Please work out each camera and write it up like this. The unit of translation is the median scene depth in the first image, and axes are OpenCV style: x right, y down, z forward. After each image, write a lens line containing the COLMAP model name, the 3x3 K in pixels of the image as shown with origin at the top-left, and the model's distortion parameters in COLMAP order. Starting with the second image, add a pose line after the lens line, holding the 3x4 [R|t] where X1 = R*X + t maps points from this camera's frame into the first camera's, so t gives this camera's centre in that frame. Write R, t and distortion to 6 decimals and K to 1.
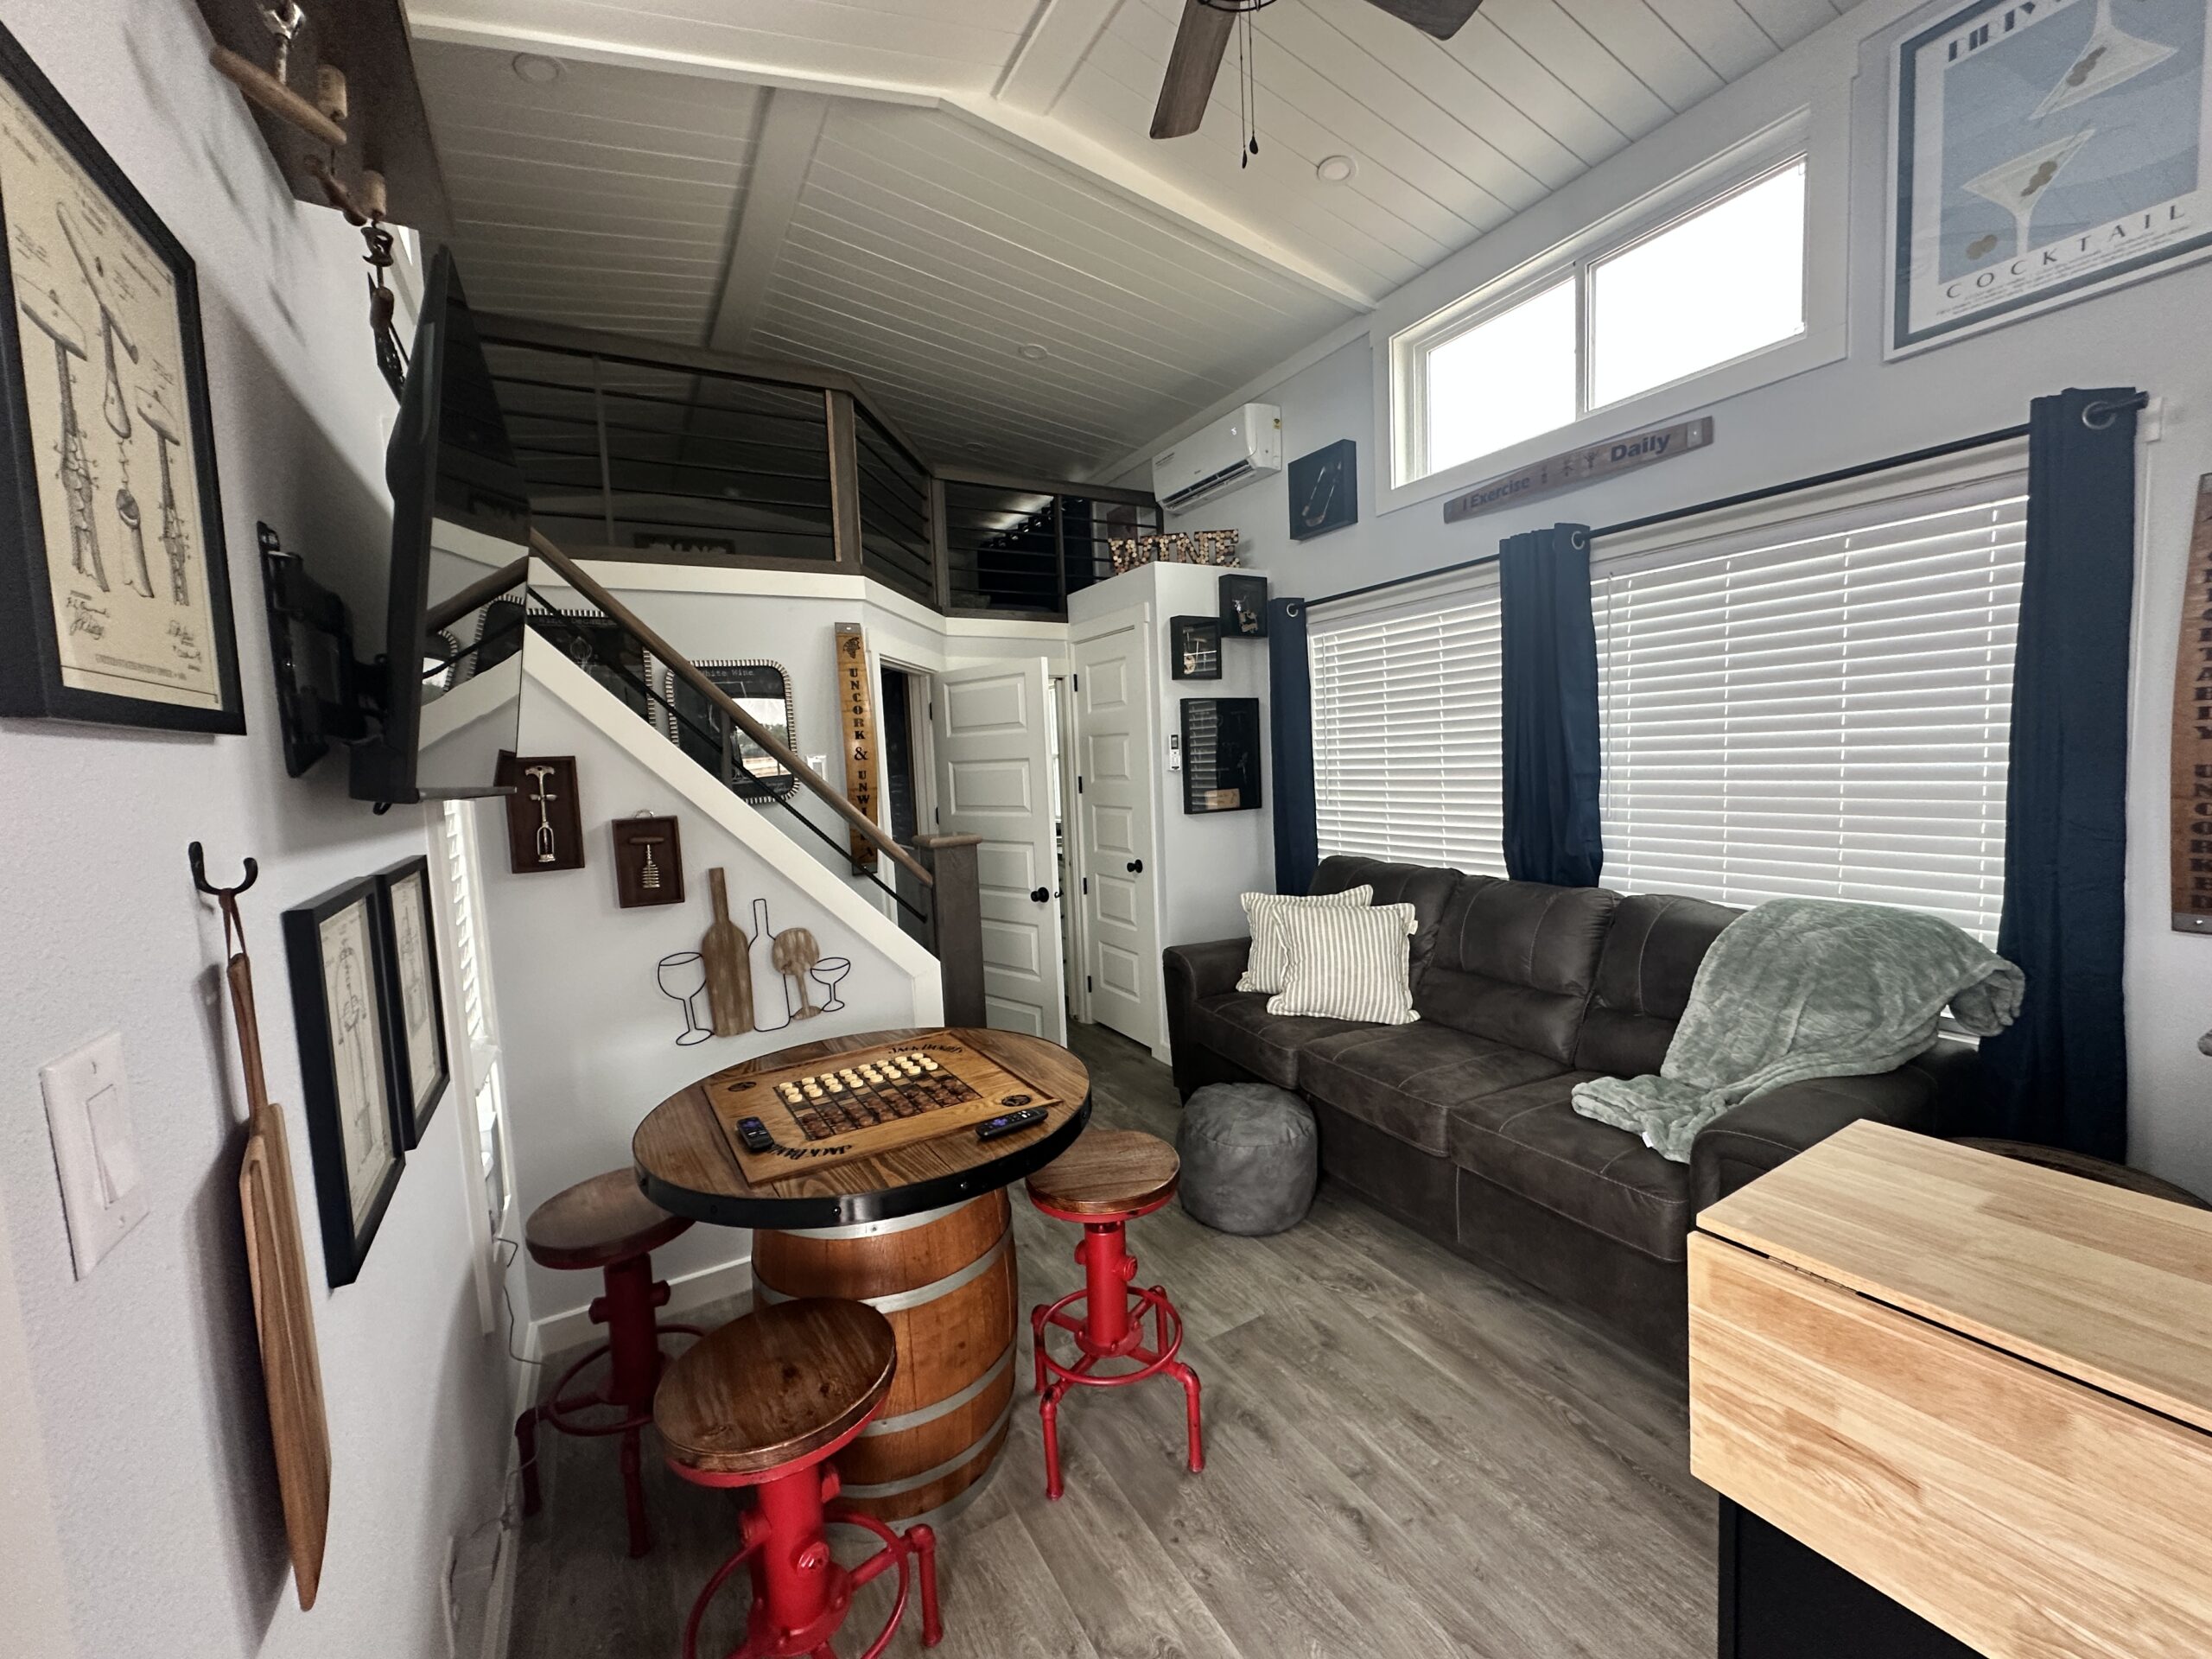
lens RADIAL K [[879.8, 0, 1105.3], [0, 879.8, 831.9], [0, 0, 1]] dist [-0.001860, 0.000224]
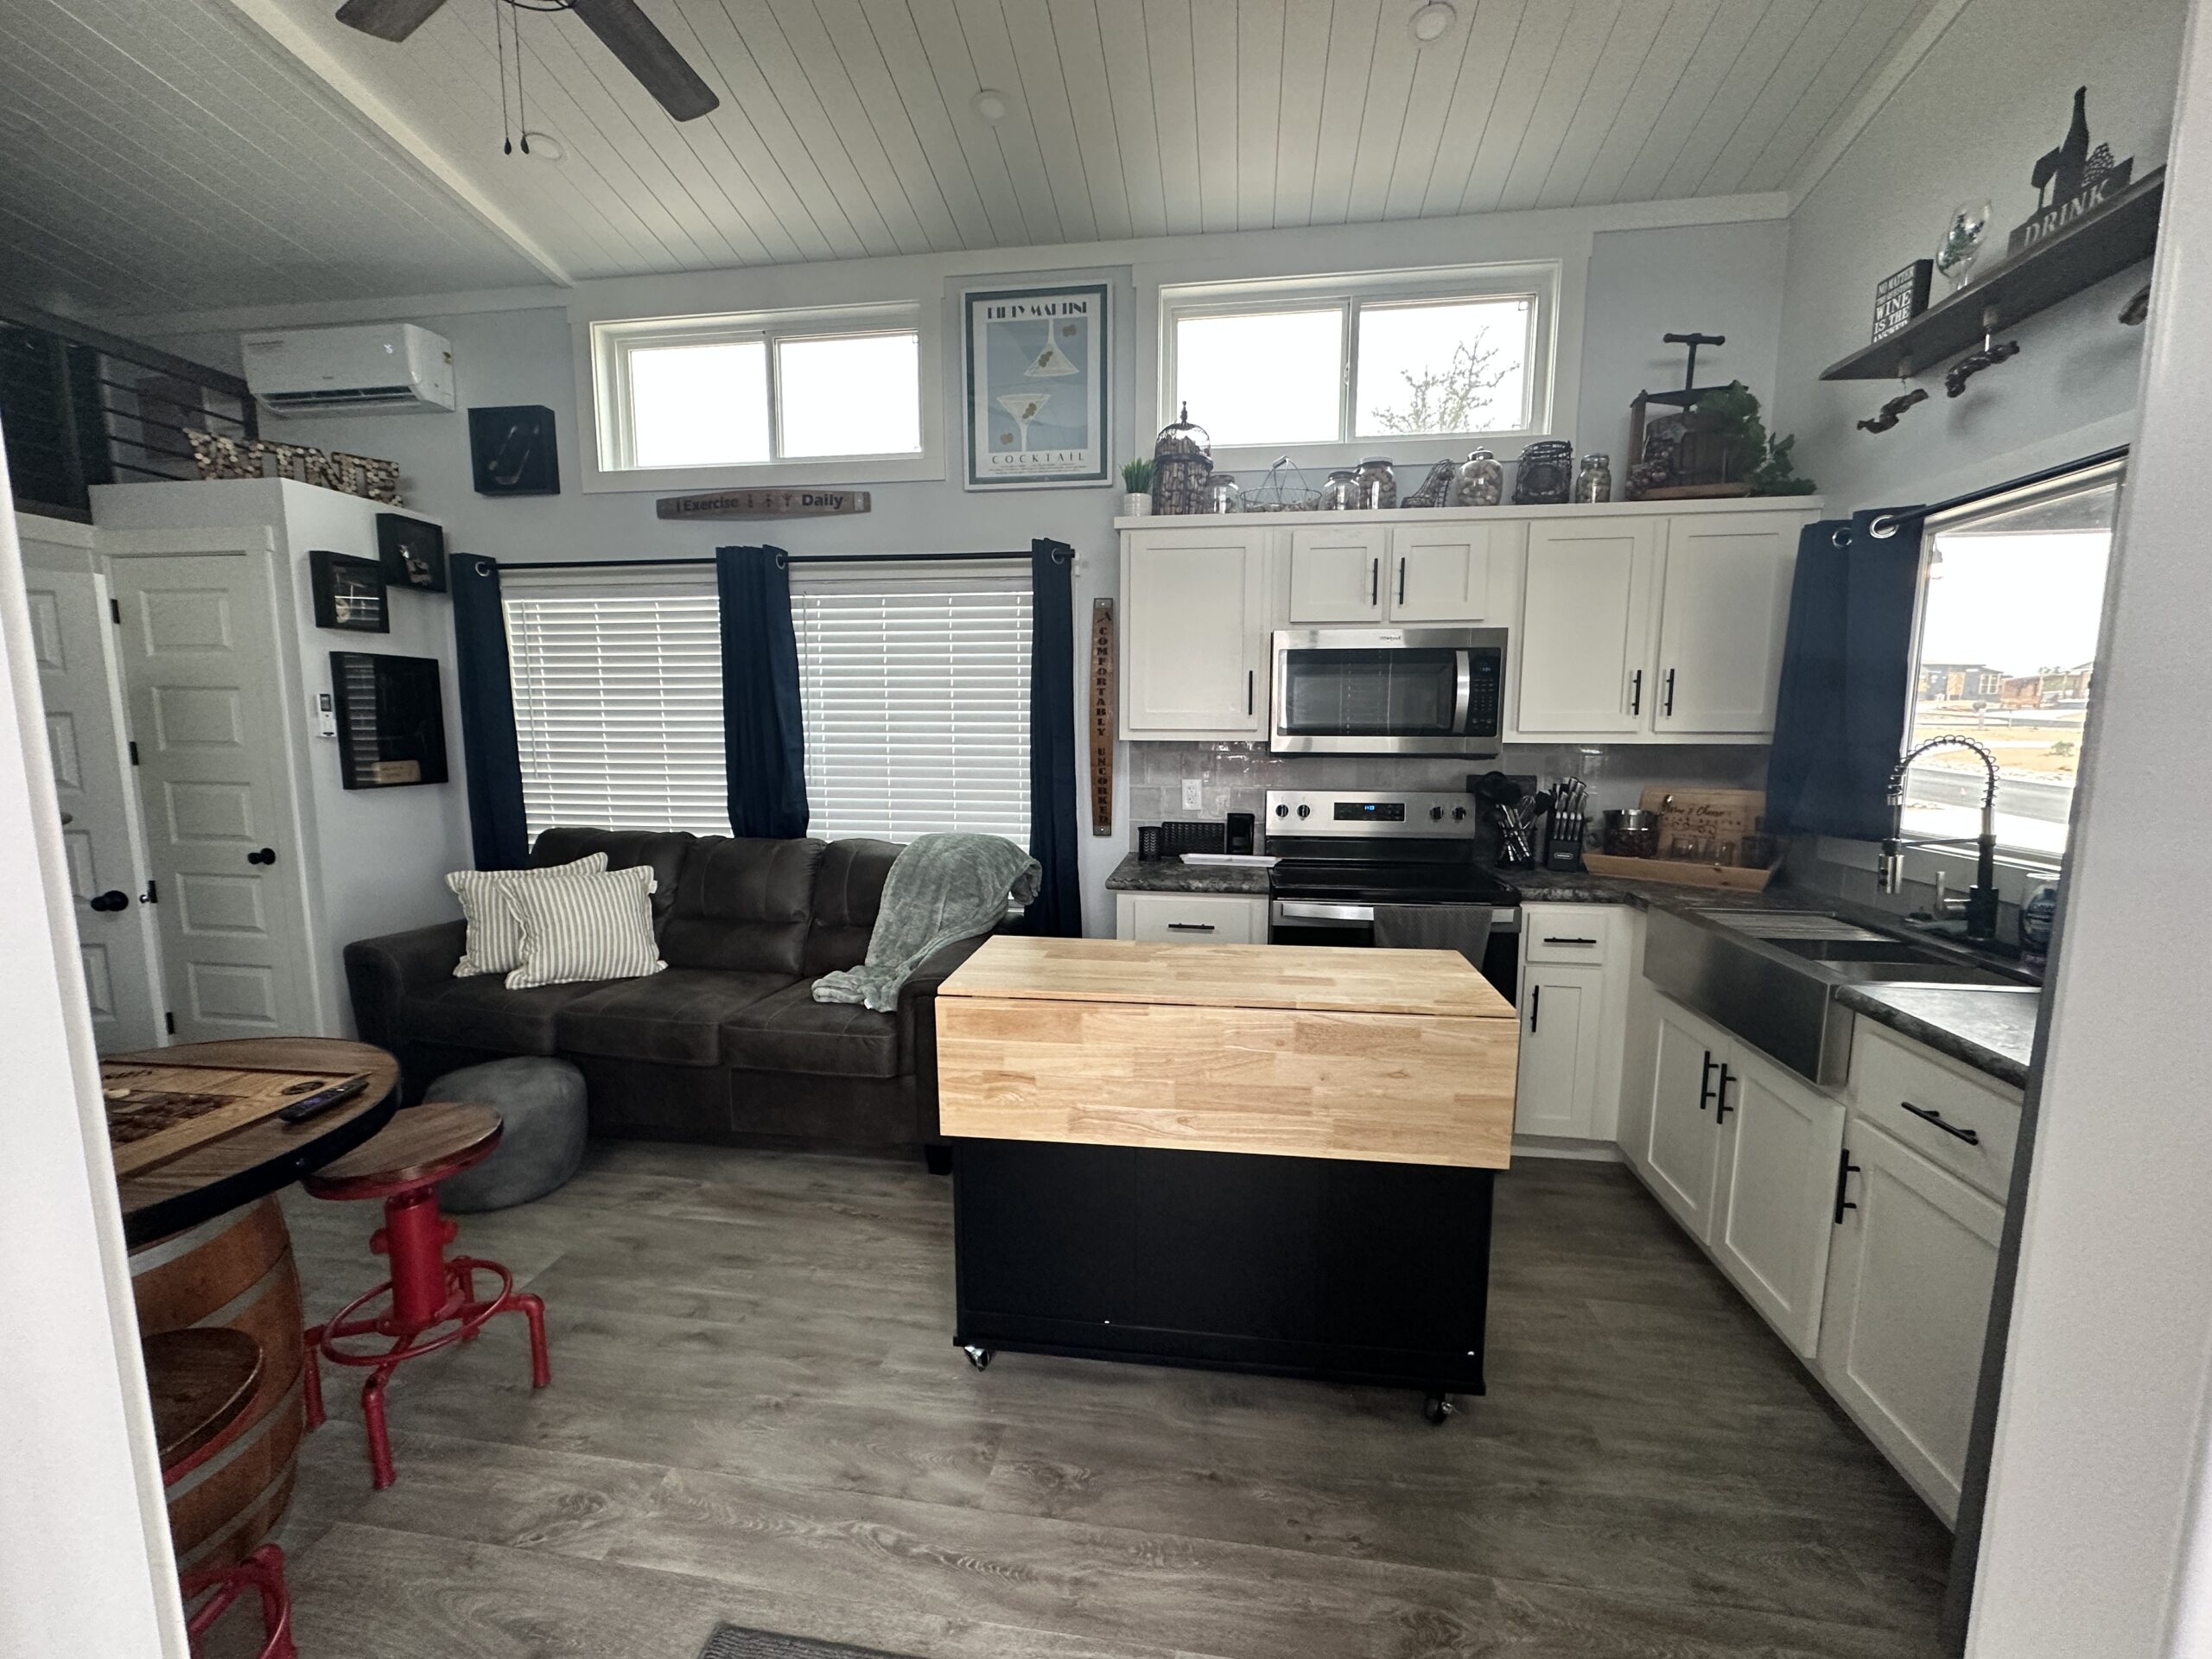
lens RADIAL K [[879.8, 0, 1105.8], [0, 879.8, 832.9], [0, 0, 1]] dist [-0.001860, 0.000224]
pose [[0.614884, -0.051733, 0.786919, -0.198322], [0.036547, 0.998643, 0.037095, 0.026381], [-0.787770, 0.005951, 0.615940, -0.144855]]
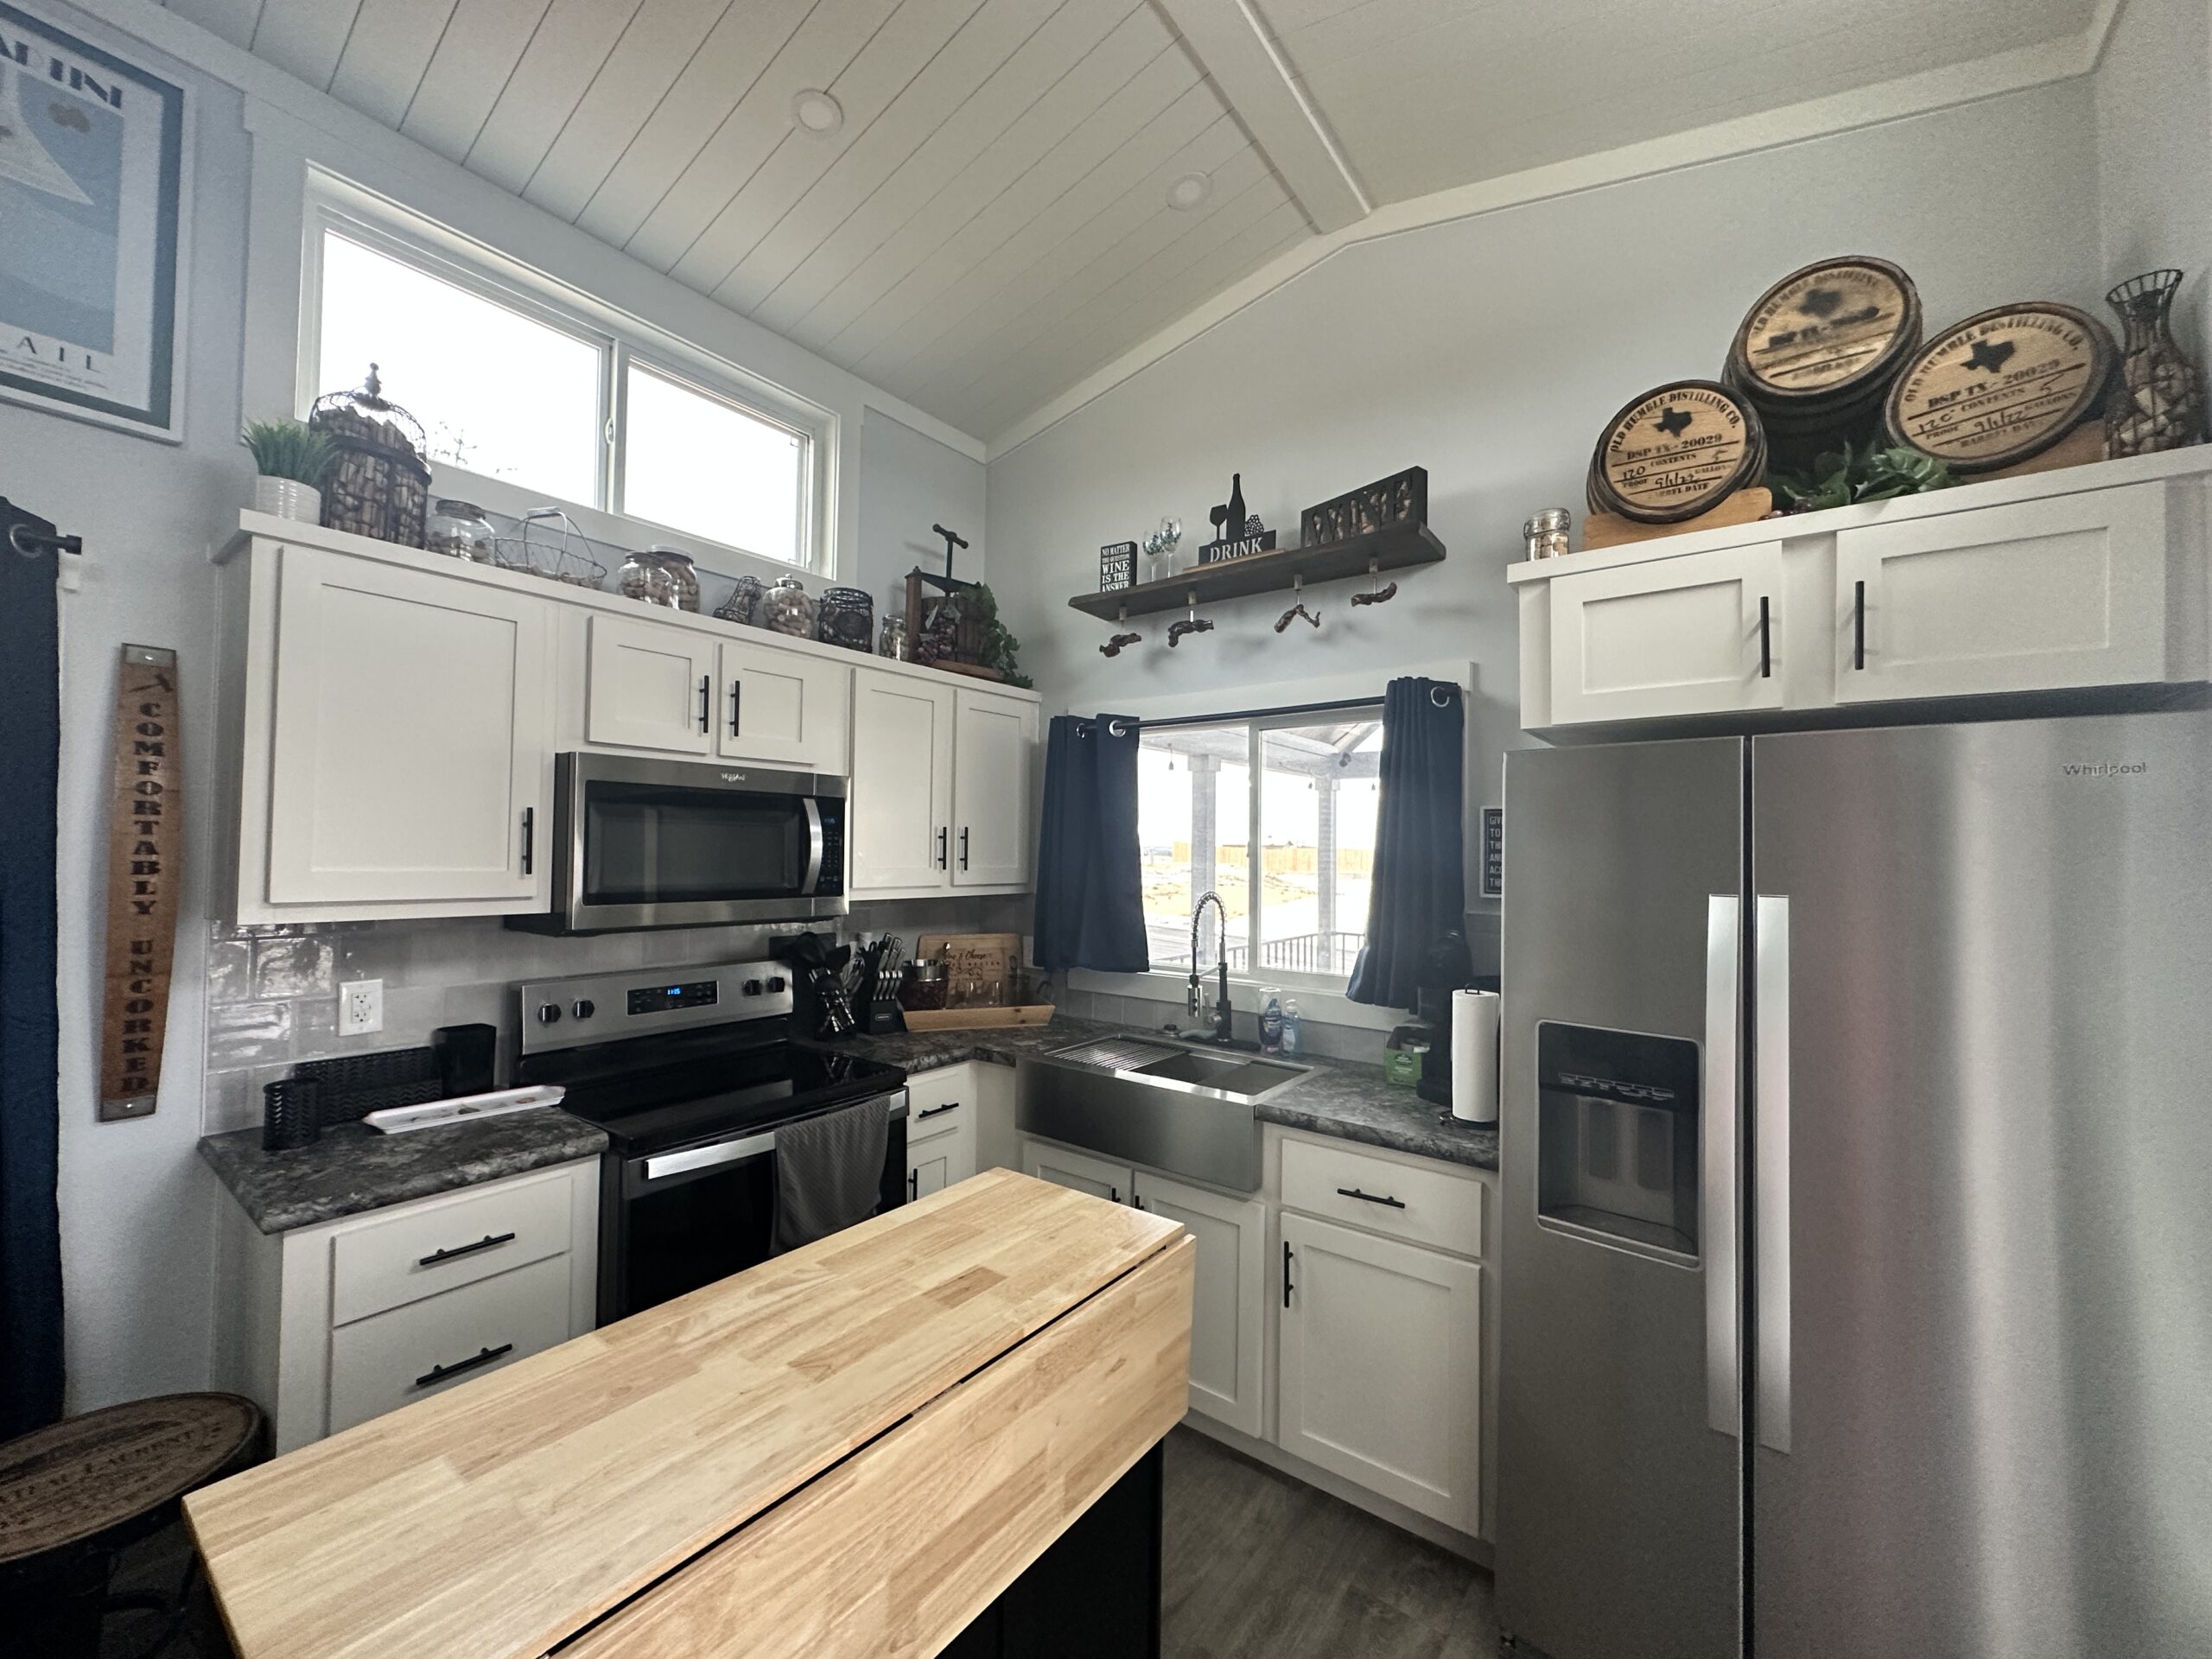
lens RADIAL K [[879.8, 0, 1104.6], [0, 879.8, 832.2], [0, 0, 1]] dist [-0.001860, 0.000224]
pose [[-0.391708, 0.063341, 0.917907, -0.040383], [0.083789, 0.995938, -0.032969, -0.051194], [-0.916267, 0.063996, -0.395424, 0.274751]]
